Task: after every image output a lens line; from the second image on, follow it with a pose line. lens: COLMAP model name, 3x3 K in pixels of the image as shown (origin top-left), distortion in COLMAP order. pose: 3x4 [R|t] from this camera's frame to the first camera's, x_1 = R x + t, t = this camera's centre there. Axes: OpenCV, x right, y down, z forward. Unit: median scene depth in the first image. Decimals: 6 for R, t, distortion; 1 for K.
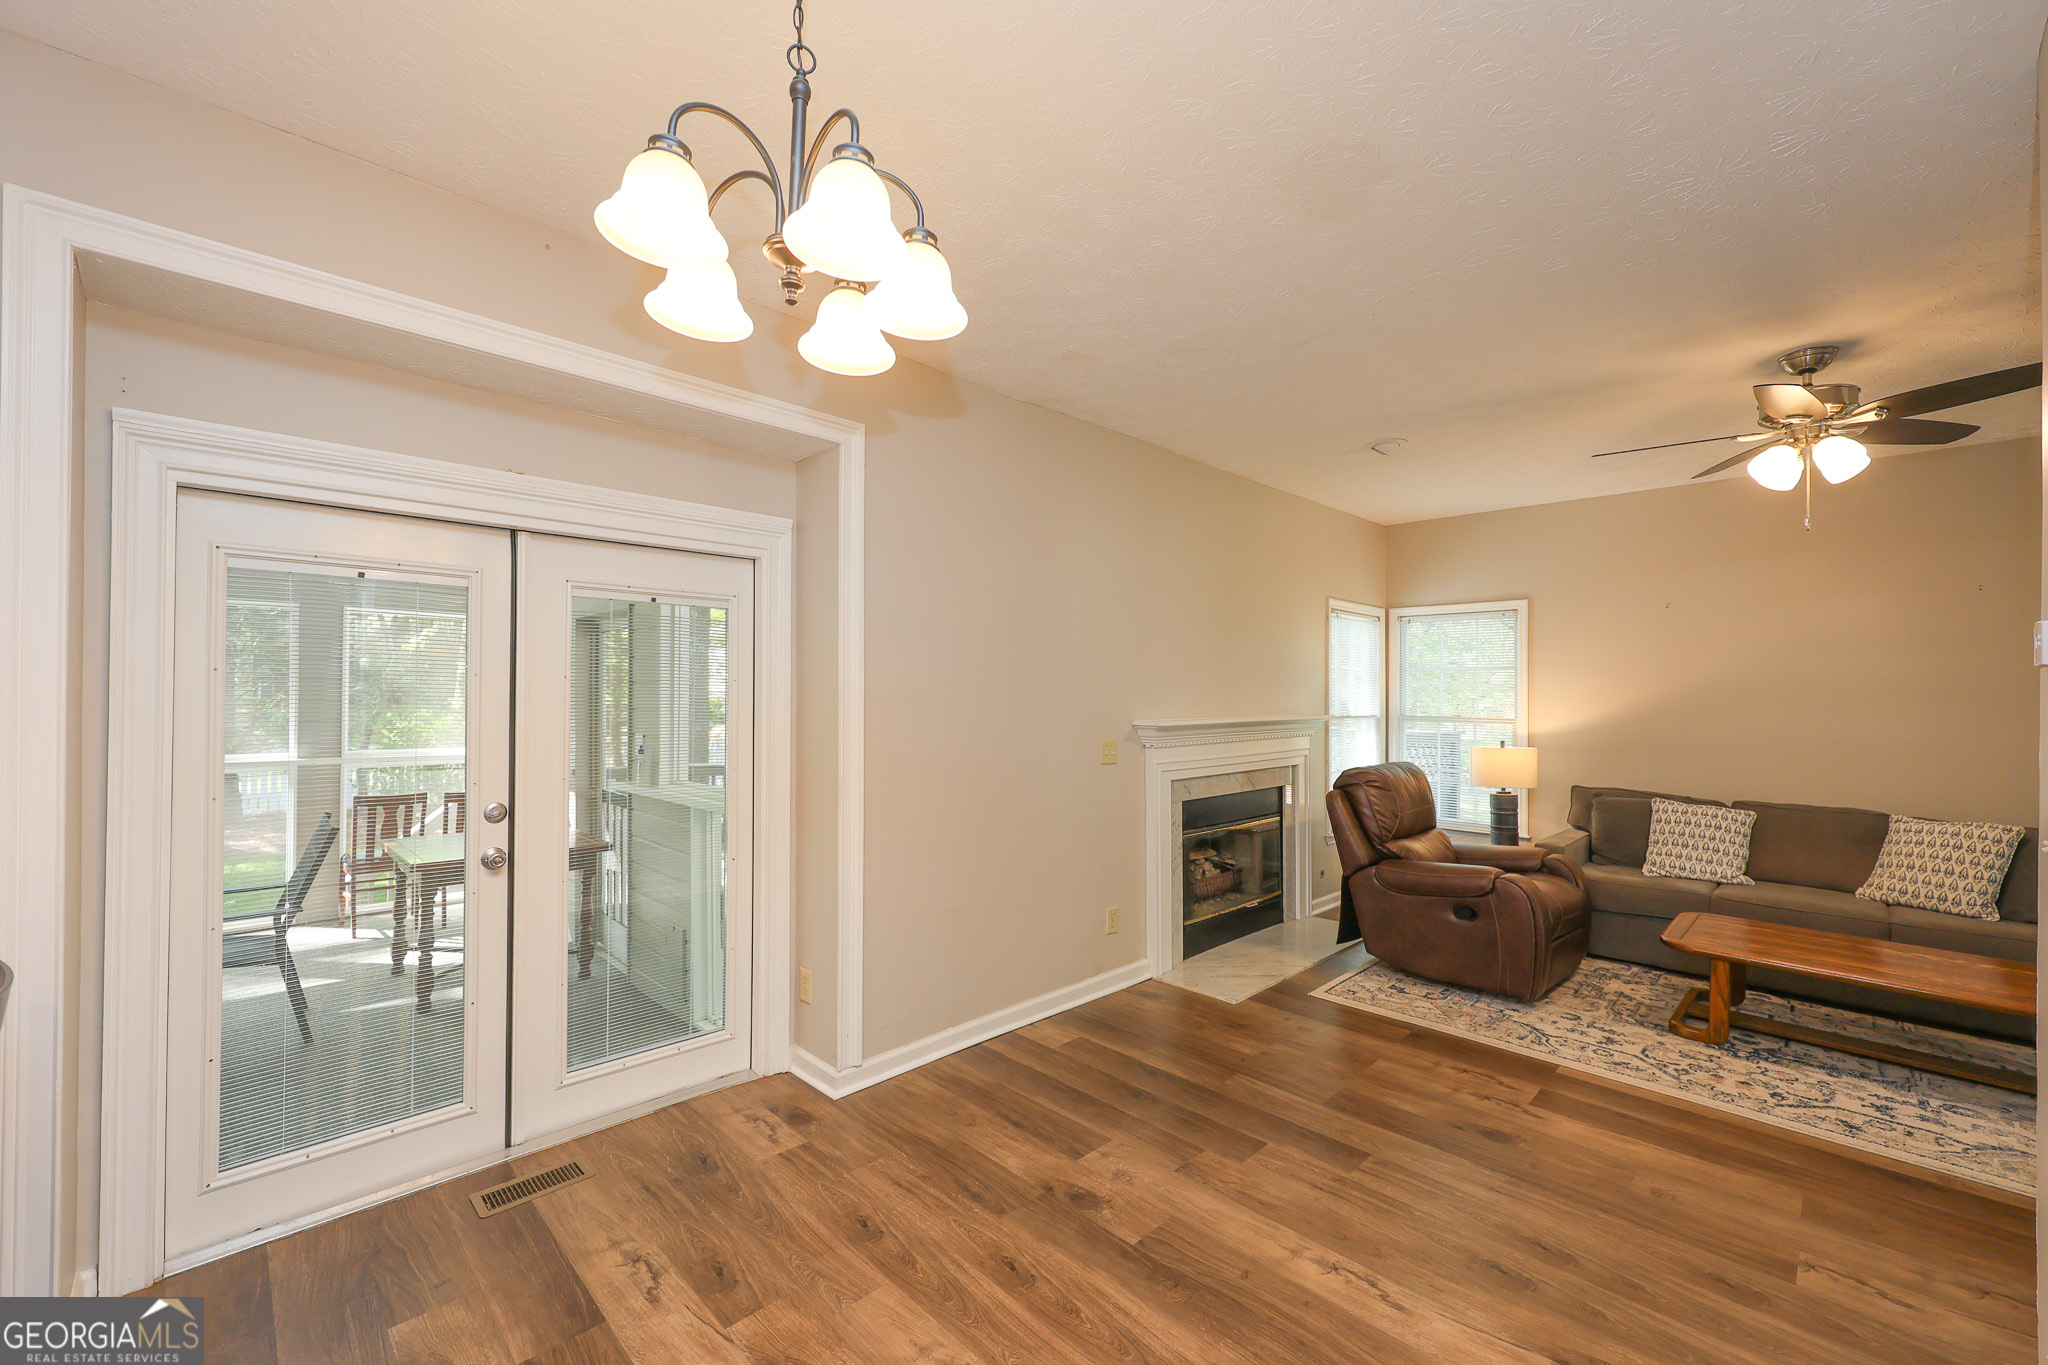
lens RADIAL K [[825.4, 0, 1022.7], [0, 825.4, 690.3], [0, 0, 1]] dist [0.000712, 0.000253]
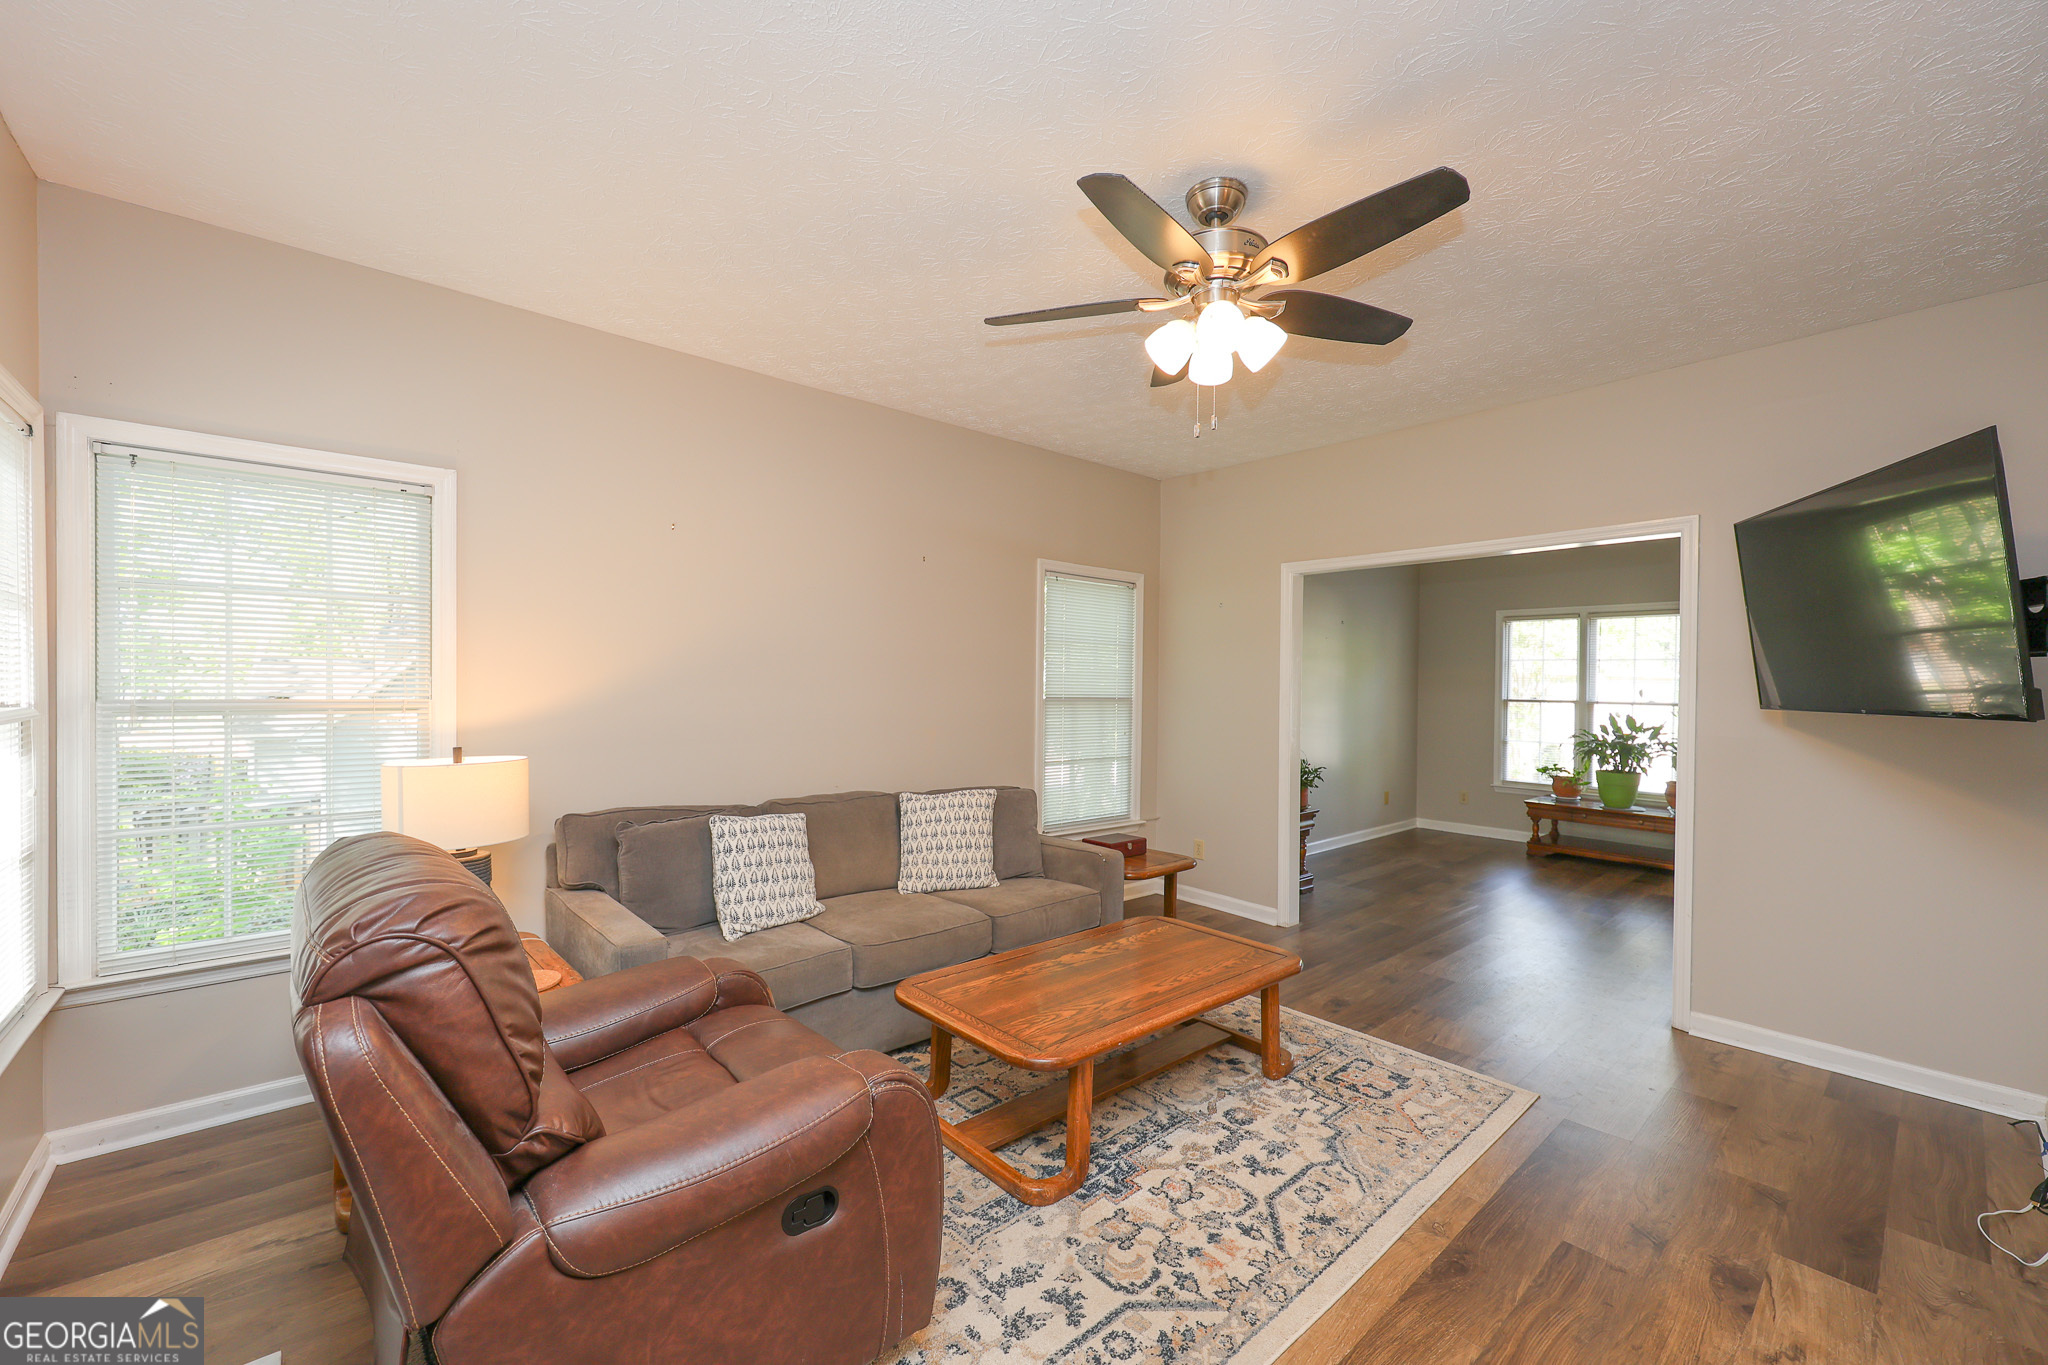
lens RADIAL K [[825.4, 0, 1017.4], [0, 825.4, 684.1], [0, 0, 1]] dist [0.000712, 0.000253]
pose [[0.053682, -0.013492, 0.998467, 0.150236], [-0.019510, 0.999704, 0.014558, 0.014315], [-0.998367, -0.020261, 0.053403, 0.842233]]
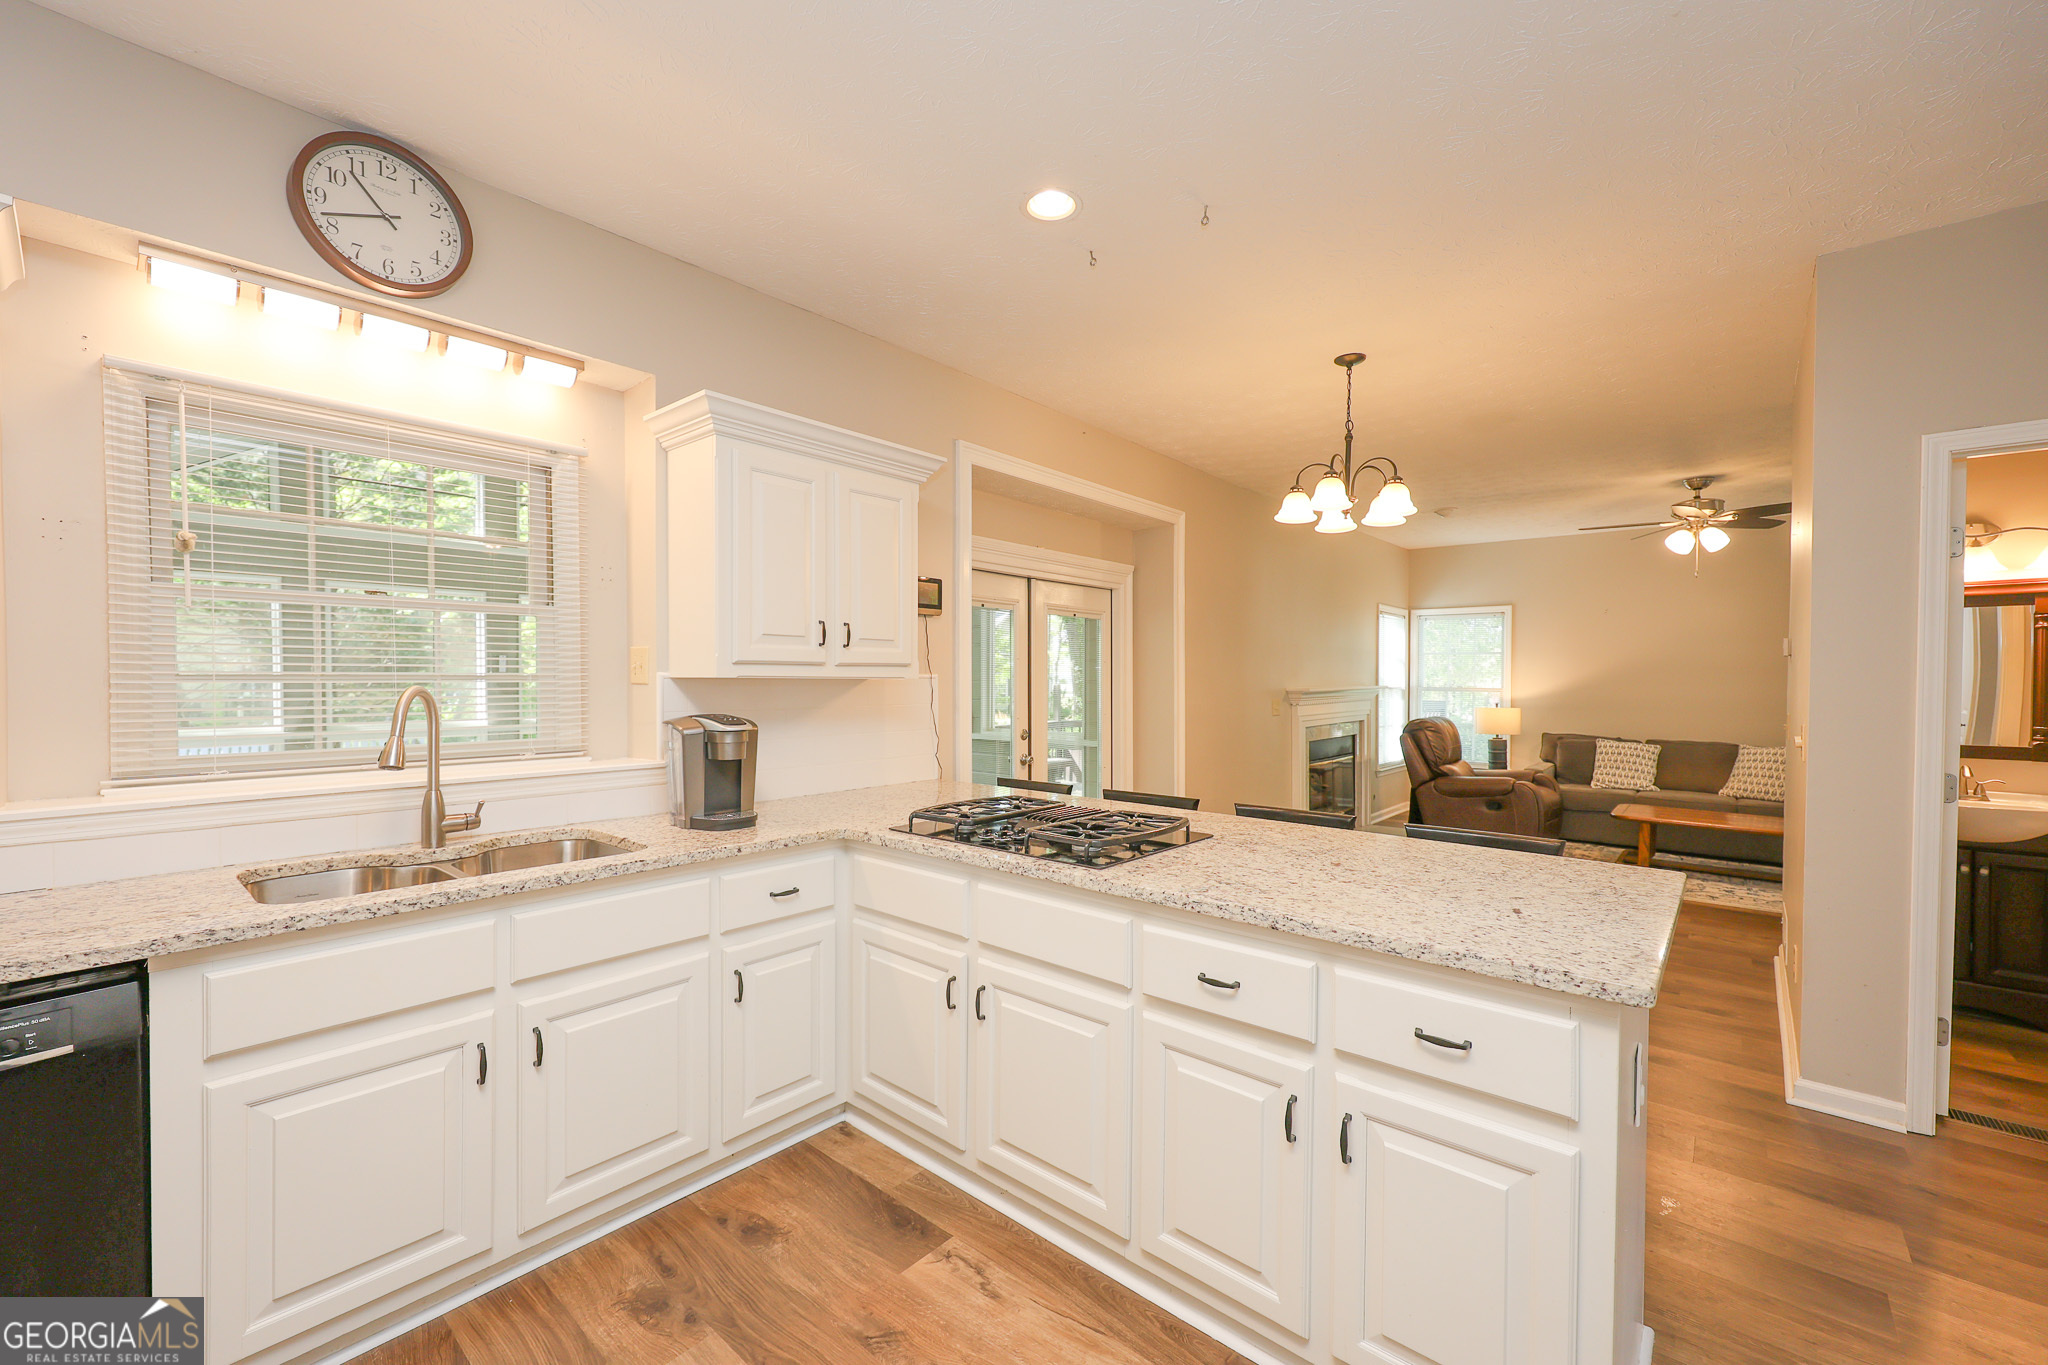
lens RADIAL K [[825.4, 0, 1019.8], [0, 825.4, 688.5], [0, 0, 1]] dist [0.000712, 0.000253]
pose [[0.996649, -0.002333, 0.081759, -0.493711], [0.000657, 0.999789, 0.020518, 0.006566], [-0.081790, -0.020396, 0.996441, -0.501509]]
